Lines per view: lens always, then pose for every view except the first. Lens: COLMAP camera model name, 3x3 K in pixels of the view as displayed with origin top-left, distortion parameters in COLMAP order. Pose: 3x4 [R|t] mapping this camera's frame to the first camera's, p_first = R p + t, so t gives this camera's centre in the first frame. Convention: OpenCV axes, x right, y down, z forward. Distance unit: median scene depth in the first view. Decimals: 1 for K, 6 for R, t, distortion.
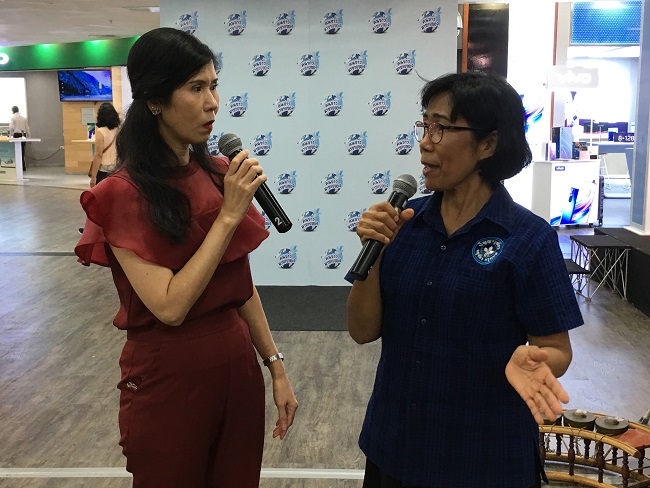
lens RADIAL K [[842.3, 0, 325.0], [0, 842.3, 244.0], [0, 0, 1]] dist [-0.000520, 0.004252]
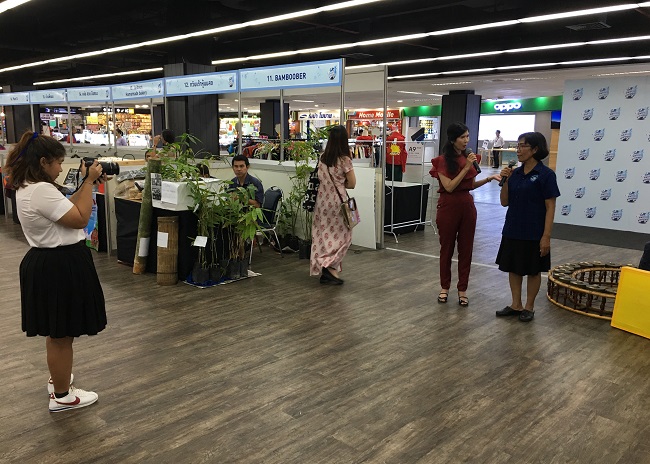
lens RADIAL K [[553.1, 0, 325.0], [0, 553.1, 232.0], [0, 0, 1]] dist [0.092786, -0.119846]
pose [[0.749615, 0.109873, -0.652691, 1.142113], [-0.097938, 0.993683, 0.054793, 0.193560], [0.654588, 0.022849, 0.755640, -1.451910]]
